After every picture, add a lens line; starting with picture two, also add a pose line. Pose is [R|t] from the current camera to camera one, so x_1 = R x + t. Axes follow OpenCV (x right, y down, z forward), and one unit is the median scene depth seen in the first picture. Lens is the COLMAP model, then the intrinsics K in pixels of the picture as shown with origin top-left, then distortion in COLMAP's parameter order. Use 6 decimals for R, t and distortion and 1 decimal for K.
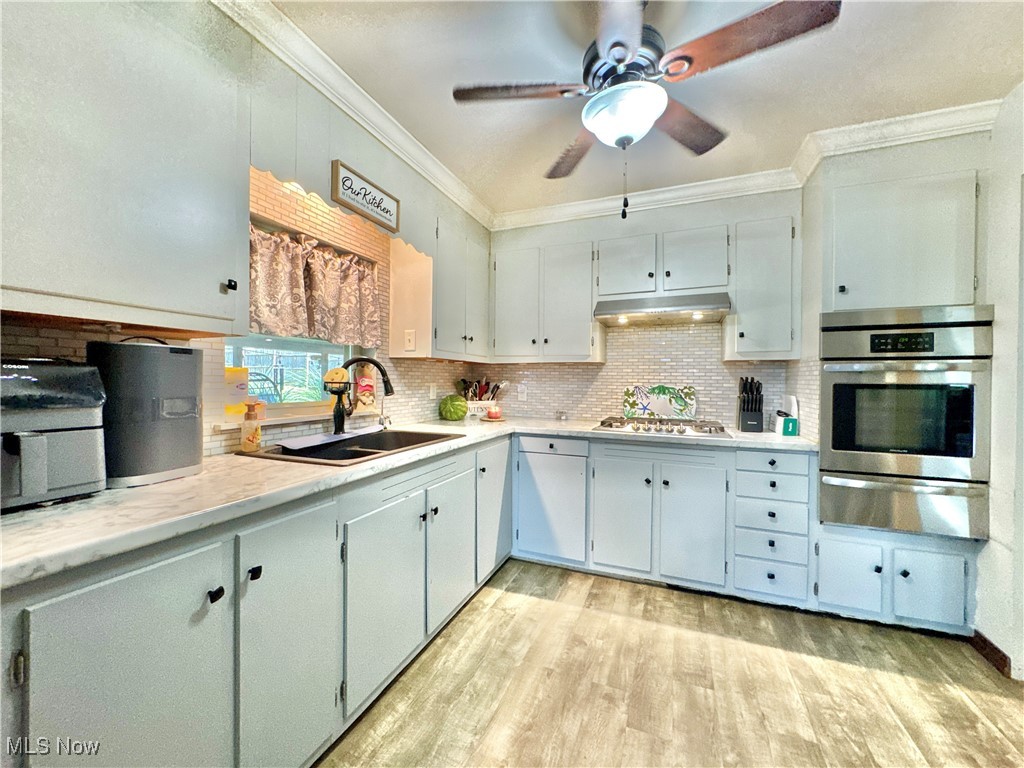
lens RADIAL K [[408.4, 0, 510.8], [0, 408.4, 383.7], [0, 0, 1]] dist [-0.001011, 0.000148]
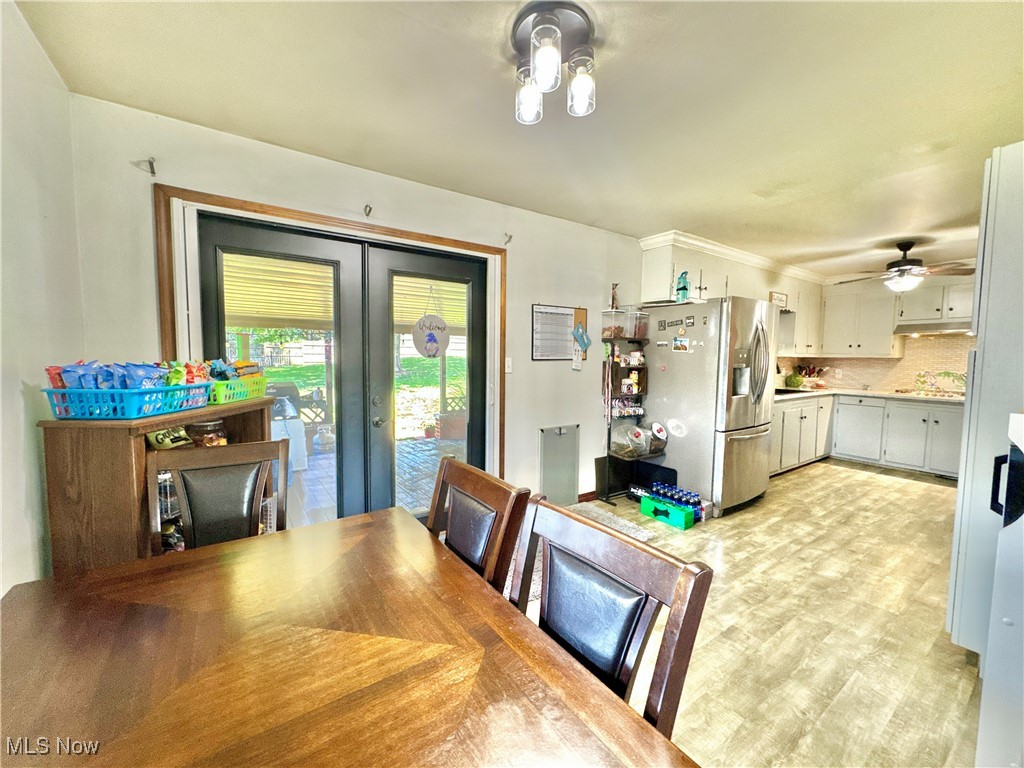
lens RADIAL K [[408.4, 0, 510.8], [0, 408.4, 383.7], [0, 0, 1]] dist [-0.001011, 0.000148]
pose [[0.831786, 0.038995, -0.553725, -0.193696], [-0.008380, 0.998298, 0.057714, -0.027488], [0.555033, -0.043366, 0.830697, -1.400445]]
